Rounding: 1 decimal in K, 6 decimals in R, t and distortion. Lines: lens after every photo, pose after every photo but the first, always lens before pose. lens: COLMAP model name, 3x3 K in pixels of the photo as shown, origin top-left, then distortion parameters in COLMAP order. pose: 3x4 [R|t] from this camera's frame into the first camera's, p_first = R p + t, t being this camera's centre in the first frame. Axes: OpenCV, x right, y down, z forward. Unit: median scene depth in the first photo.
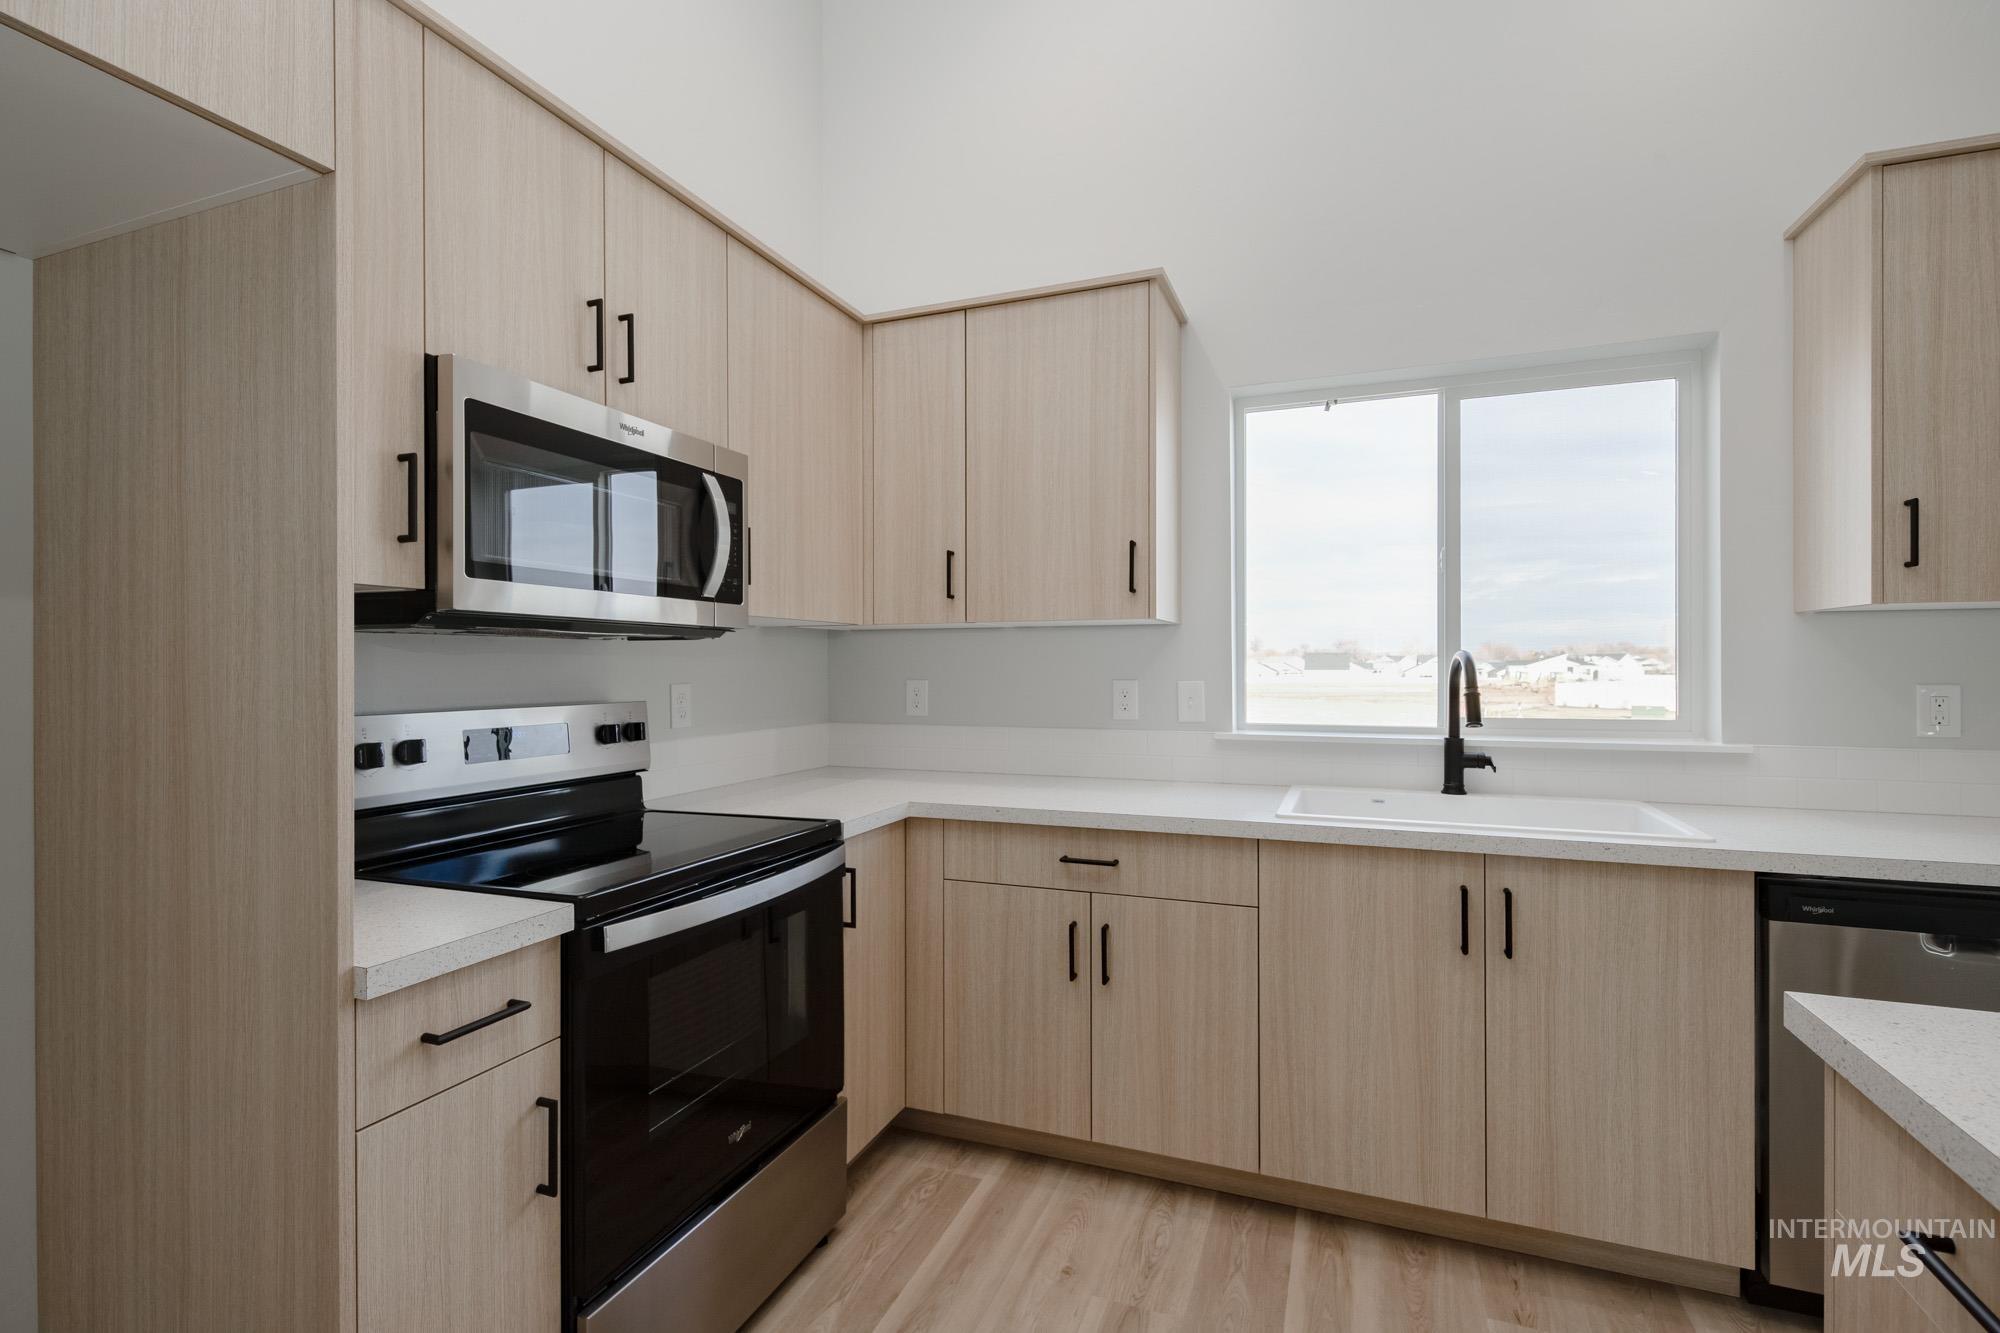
lens RADIAL K [[907.0, 0, 1000.0], [0, 907.0, 666.5], [0, 0, 1]] dist [-0.002871, -0.000297]
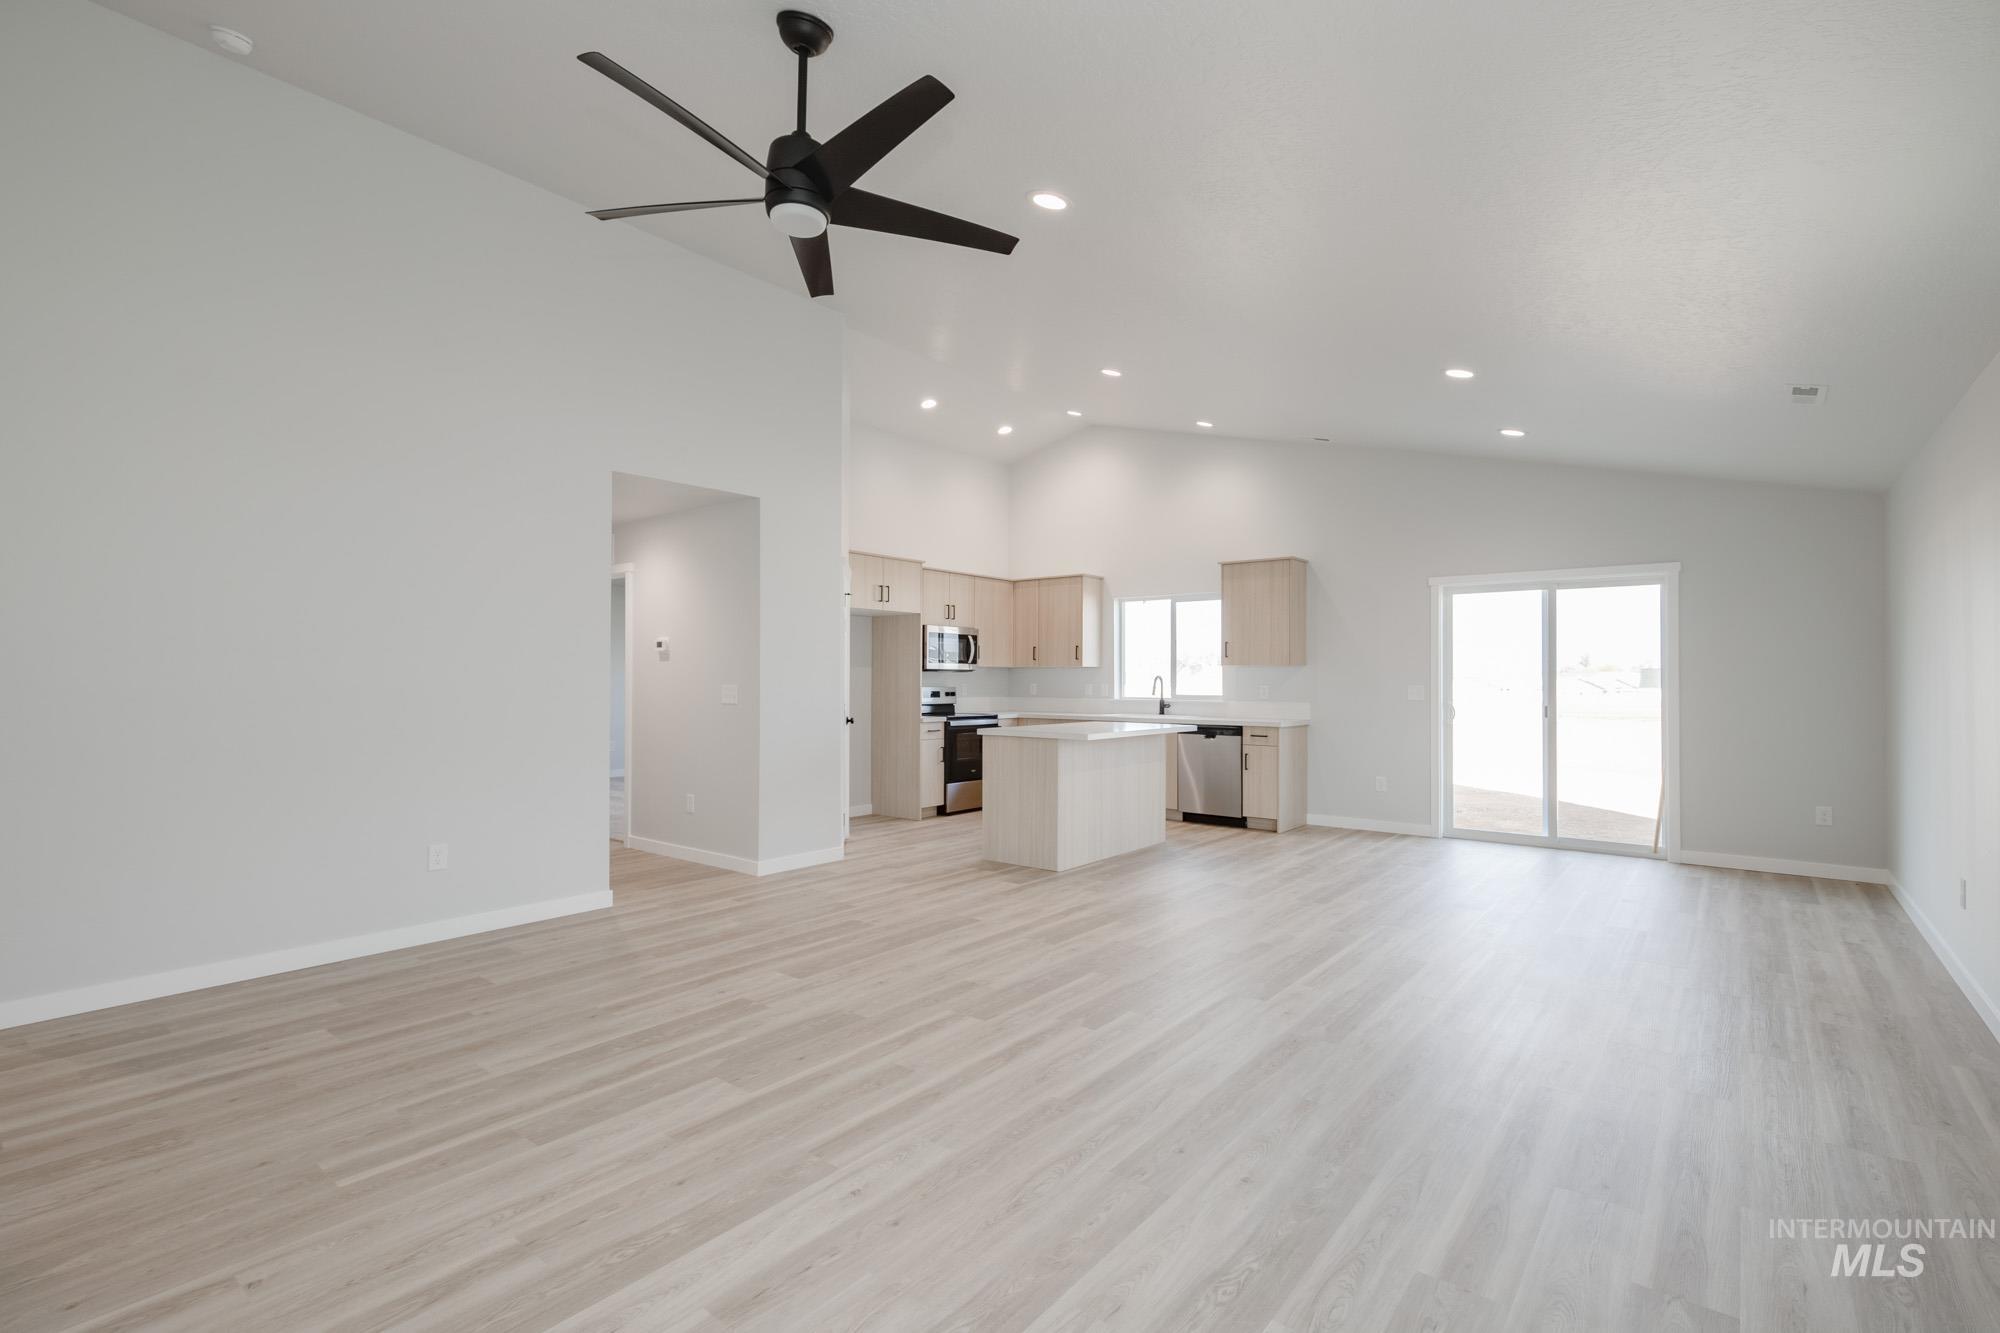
lens RADIAL K [[921.4, 0, 992.8], [0, 921.4, 670.7], [0, 0, 1]] dist [0.018504, -0.008860]
pose [[0.952320, 0.004201, -0.305071, 1.104818], [-0.007490, 0.999926, -0.009614, 0.004606], [0.305008, 0.011441, 0.952281, -3.092380]]
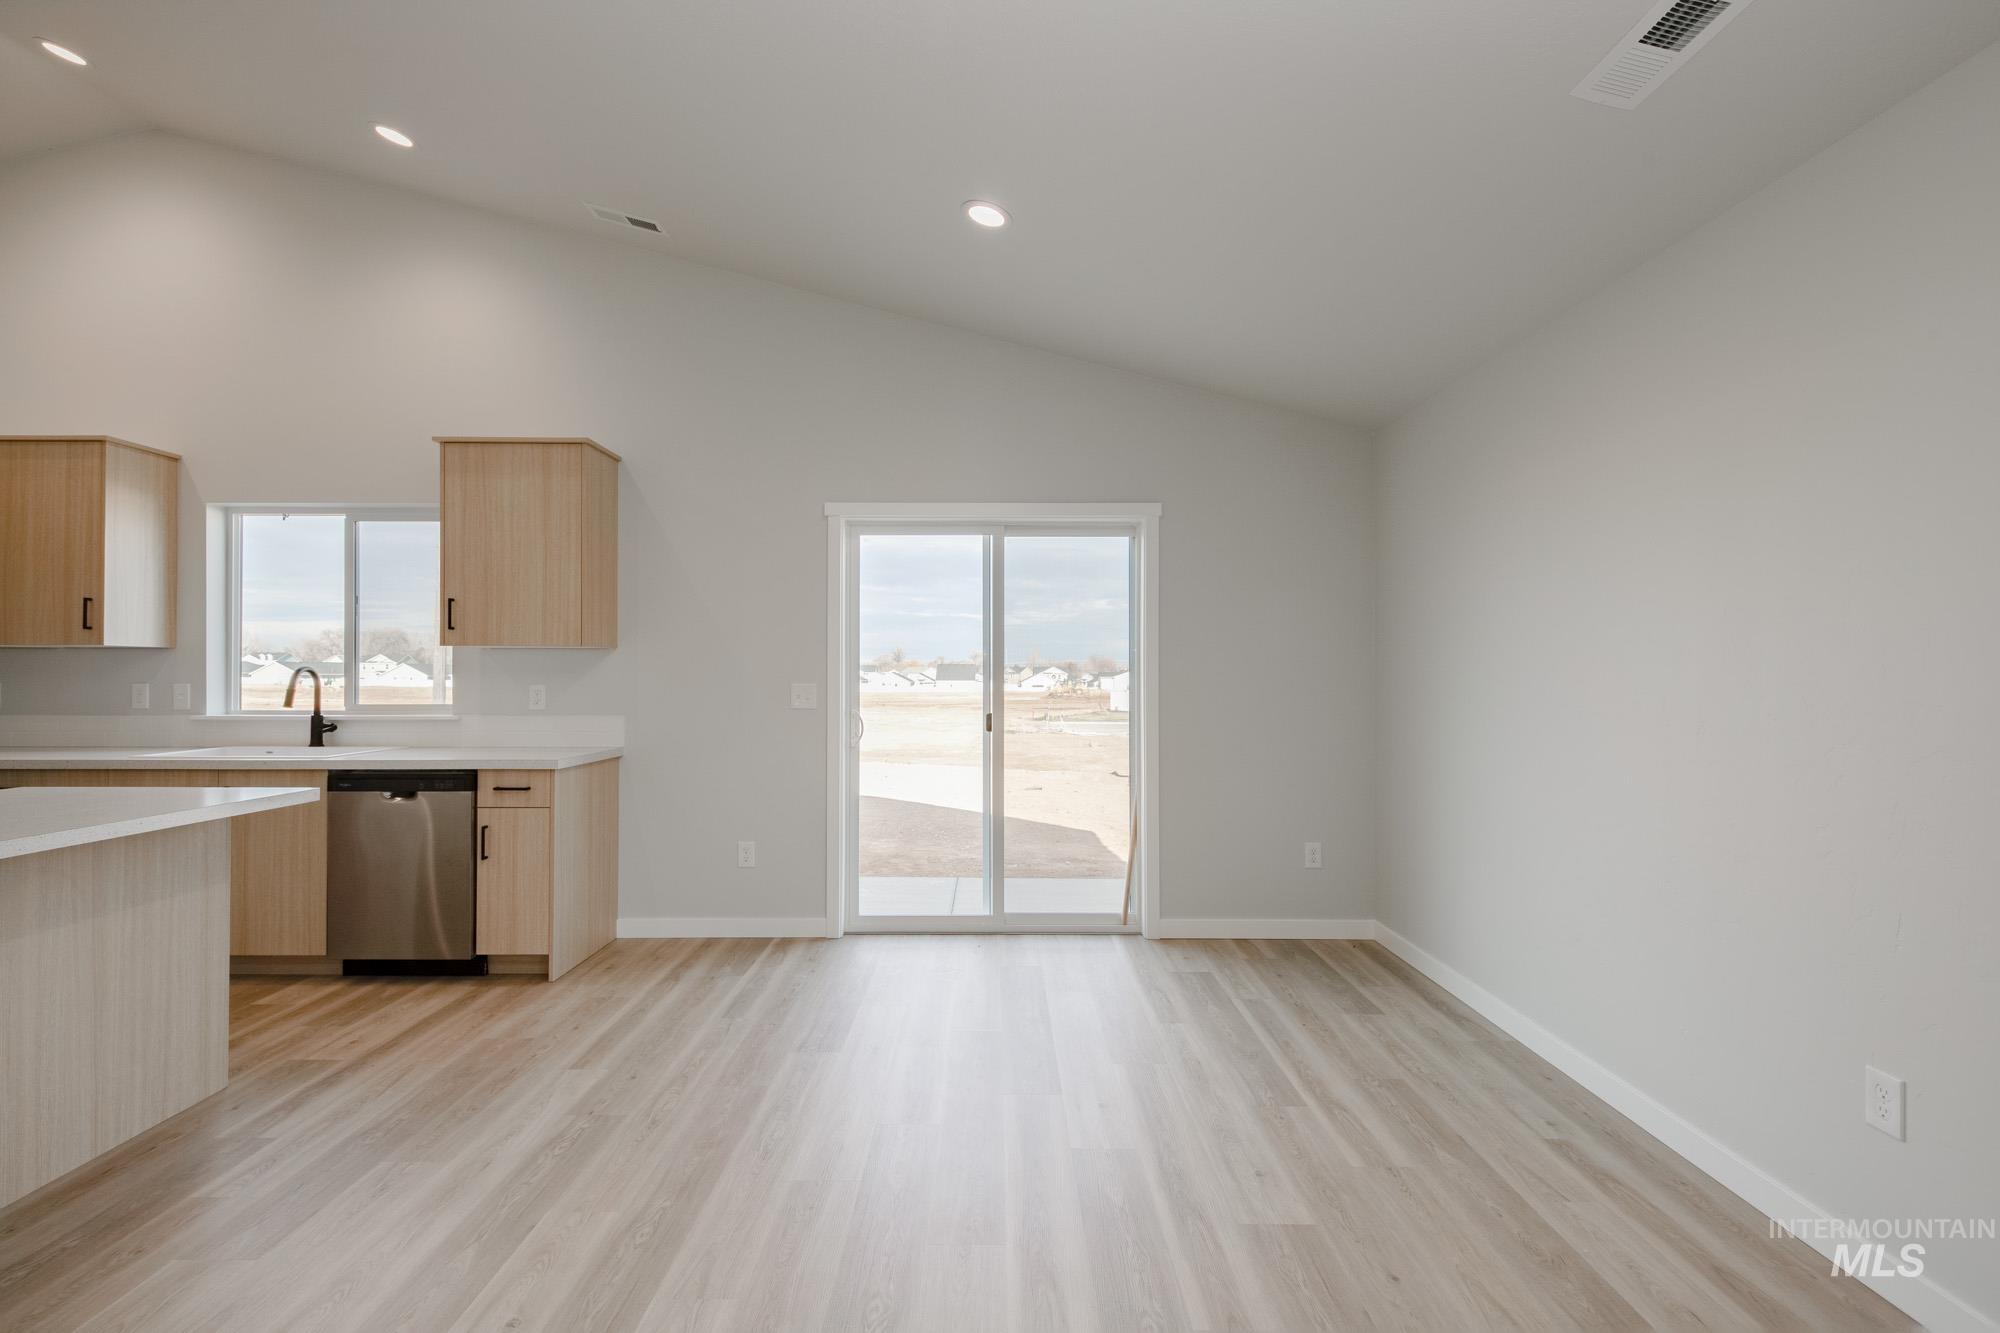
lens RADIAL K [[916.5, 0, 996.7], [0, 916.5, 665.9], [0, 0, 1]] dist [0.019518, -0.007624]
pose [[0.933846, 0.008179, 0.357583, 1.232041], [-0.004130, 0.999918, -0.012083, -0.001445], [-0.357652, 0.009807, 0.933803, -1.317695]]
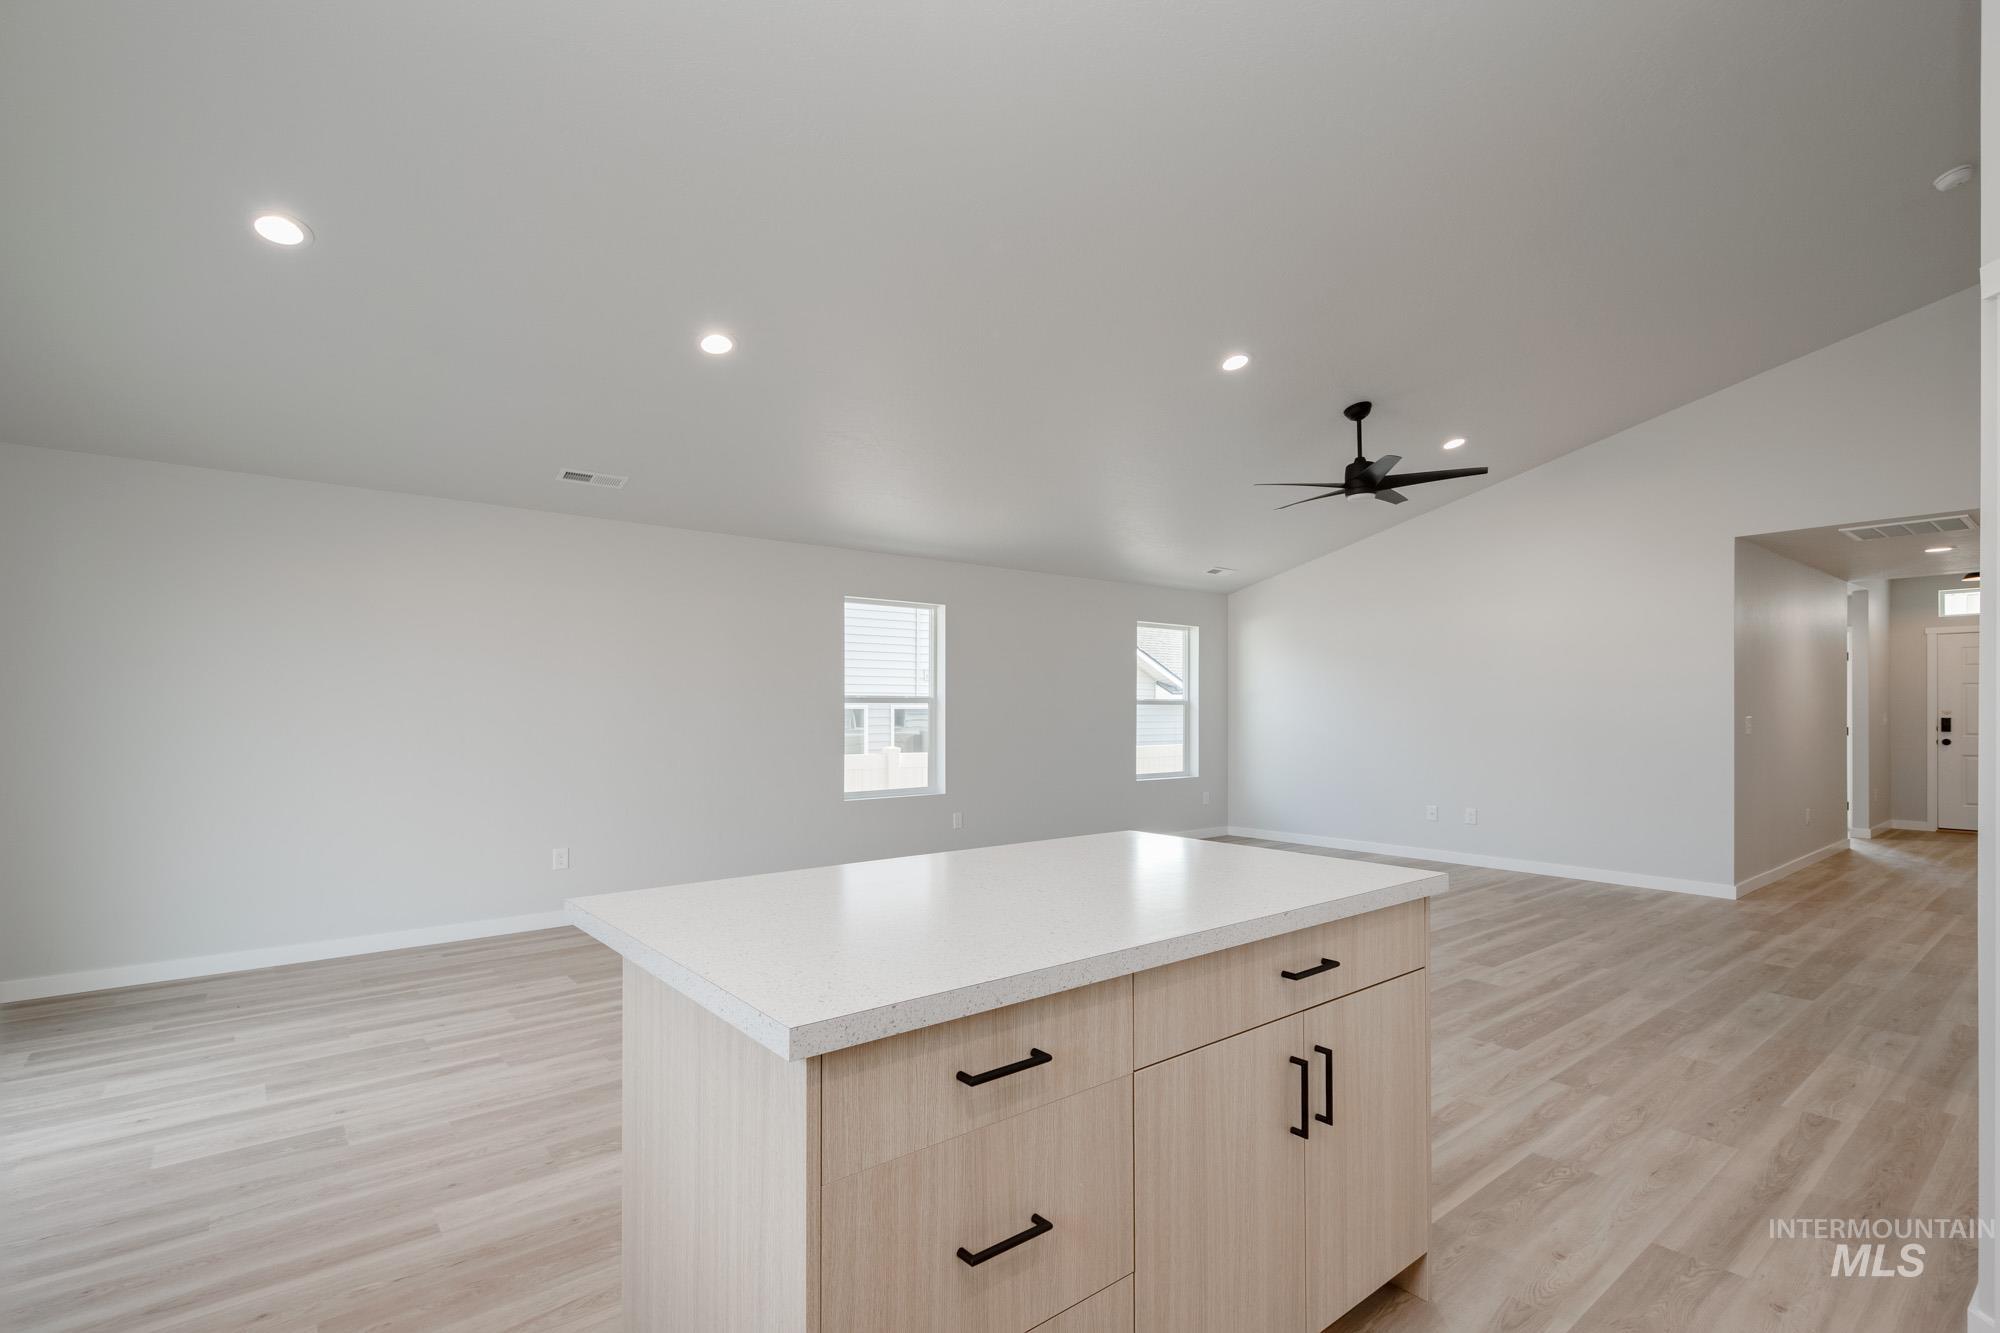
lens RADIAL K [[918.2, 0, 994.2], [0, 918.2, 678.3], [0, 0, 1]] dist [0.019447, -0.007437]
pose [[-0.864492, 0.021797, 0.502174, 0.048140], [0.004179, 0.999337, -0.036181, 0.010474], [-0.502629, -0.029180, -0.864009, 0.834030]]
